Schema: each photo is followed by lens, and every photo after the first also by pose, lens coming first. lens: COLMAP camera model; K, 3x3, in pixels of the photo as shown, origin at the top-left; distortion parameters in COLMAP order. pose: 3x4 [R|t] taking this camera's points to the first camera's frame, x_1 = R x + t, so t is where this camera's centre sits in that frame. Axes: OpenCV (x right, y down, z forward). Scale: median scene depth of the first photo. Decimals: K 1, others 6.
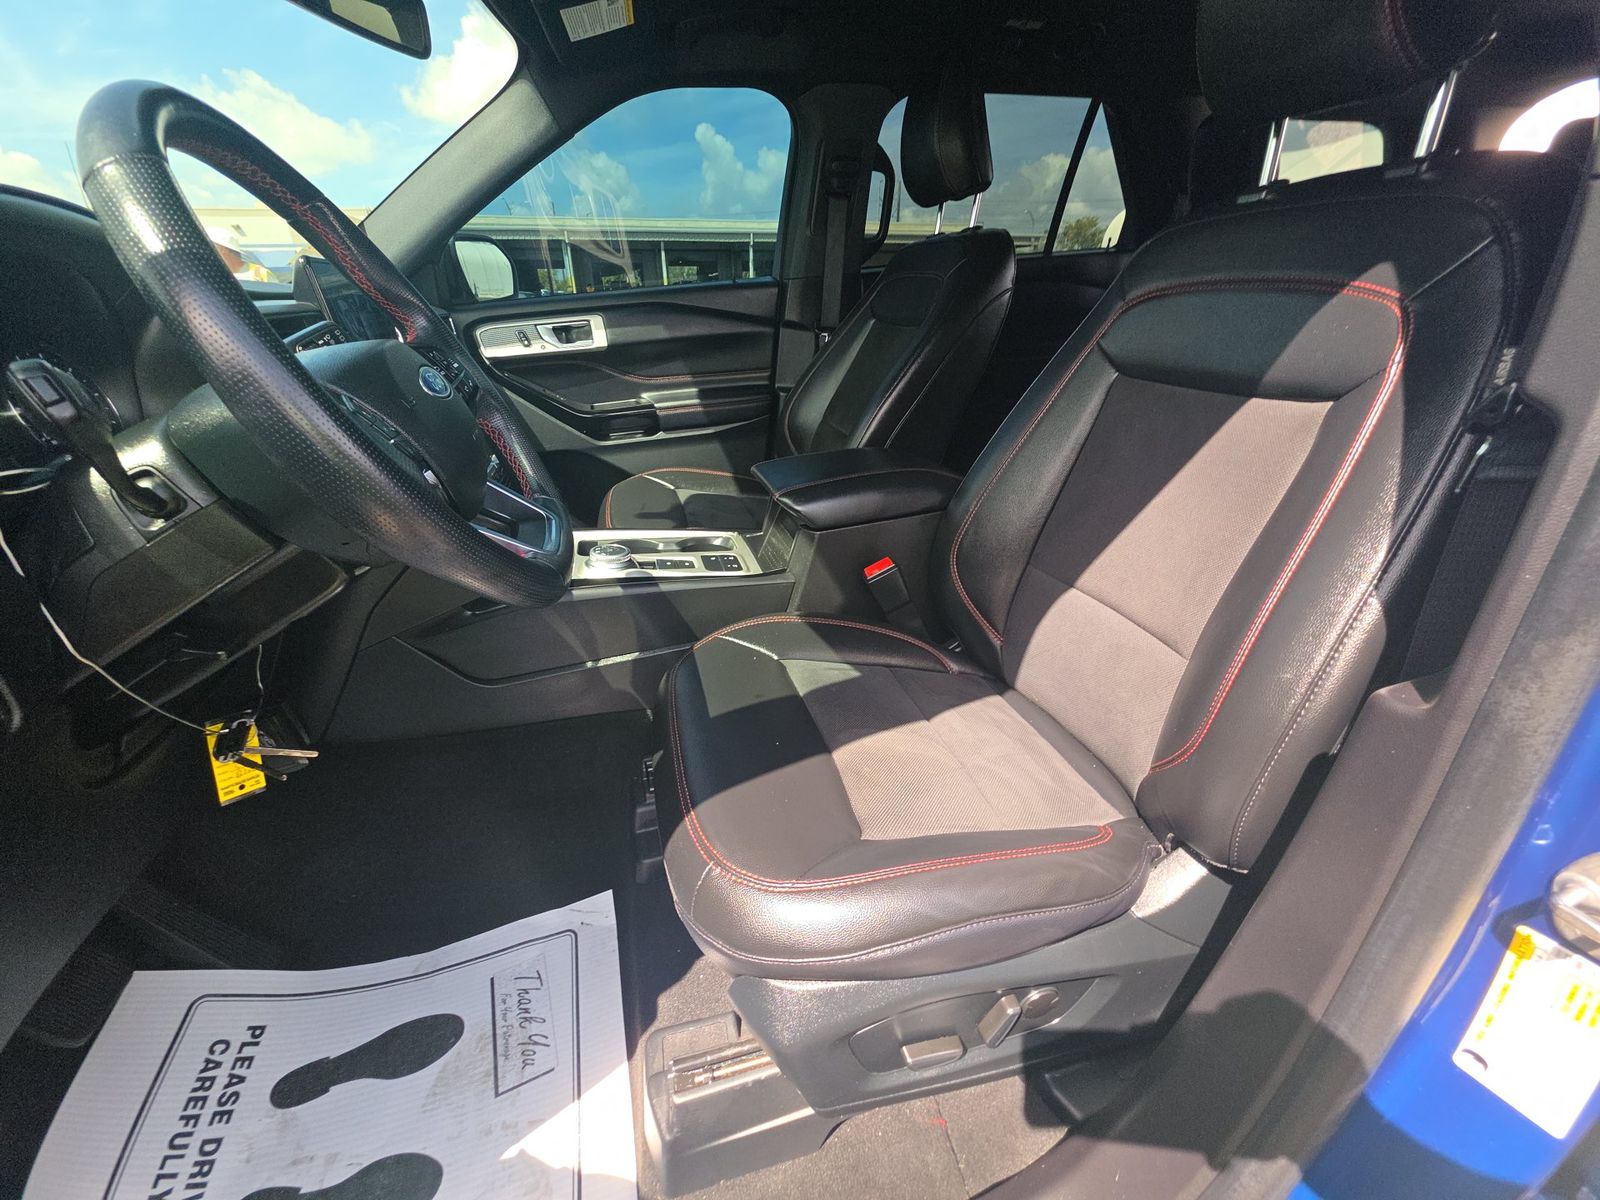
lens RADIAL K [[643.0, 0, 800.0], [0, 643.0, 600.0], [0, 0, 1]] dist [0.007705, -0.007962]
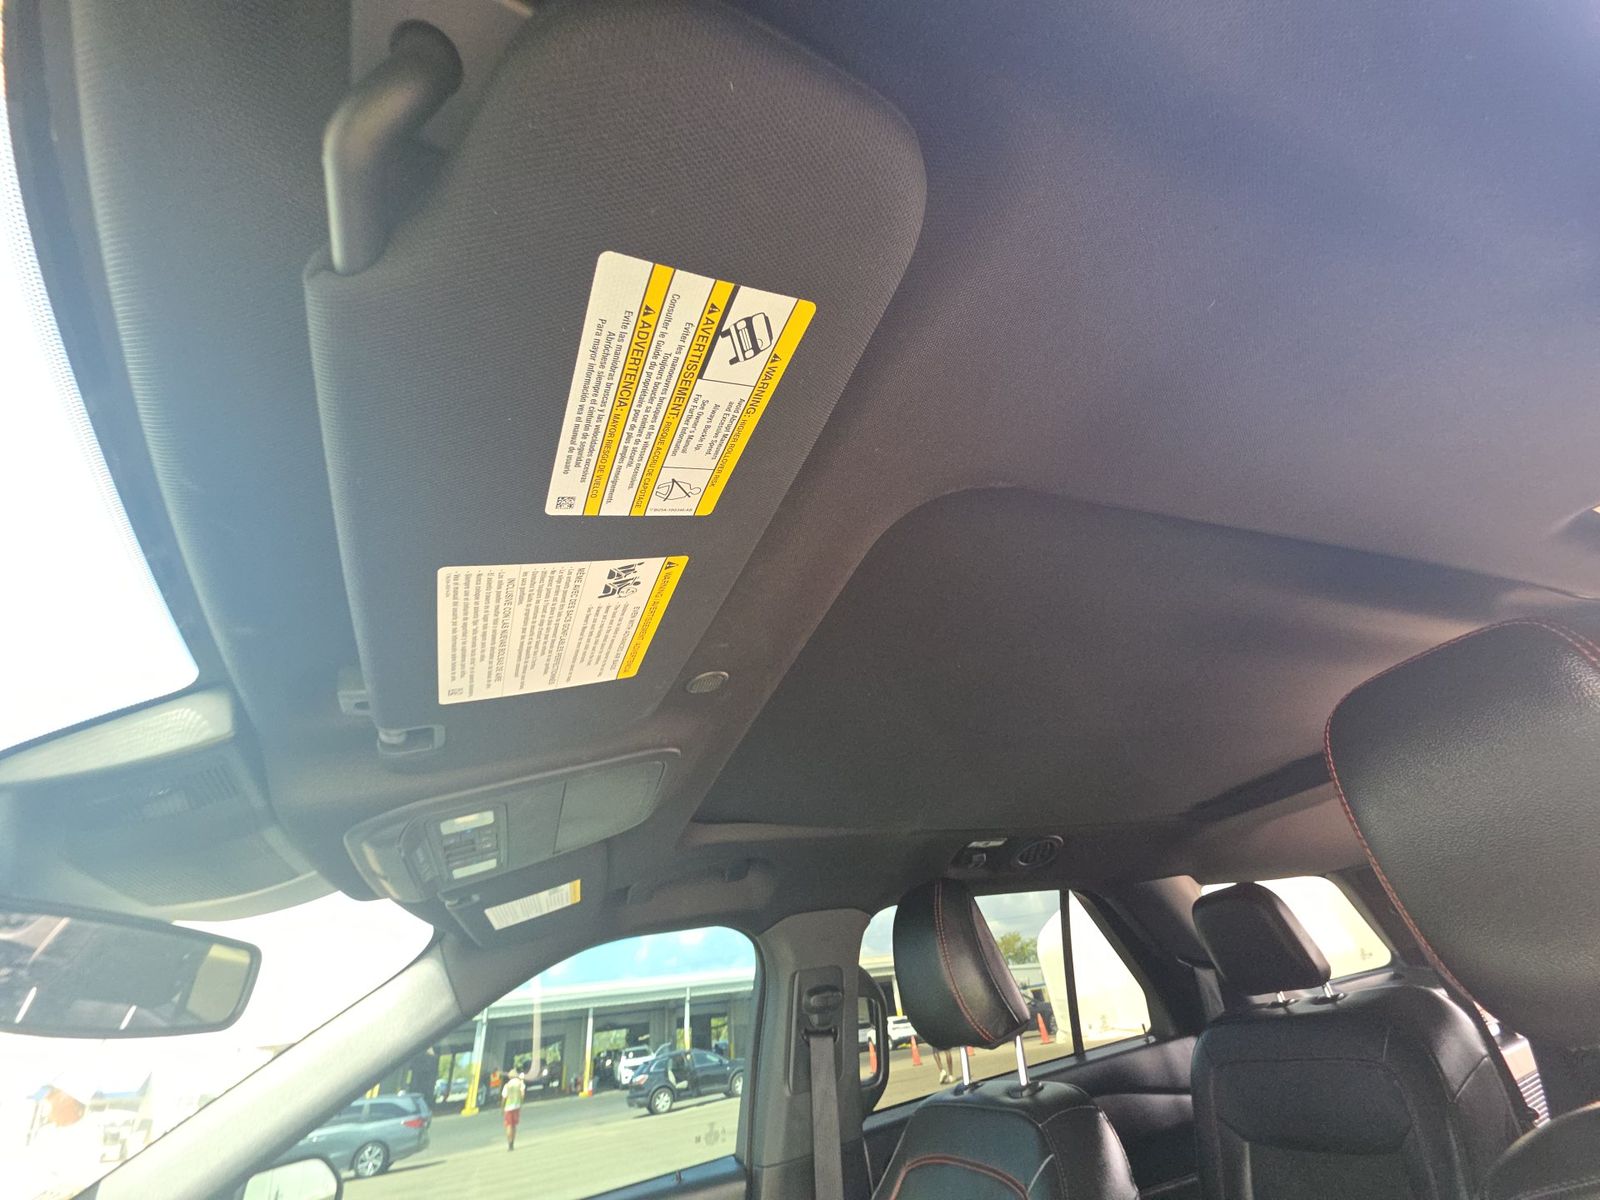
lens RADIAL K [[643.0, 0, 800.0], [0, 643.0, 600.0], [0, 0, 1]] dist [0.007705, -0.007962]
pose [[0.991892, -0.039779, 0.120693, -0.038262], [0.124344, 0.499800, -0.857169, -0.219668], [-0.026225, 0.865227, 0.500694, 0.149310]]
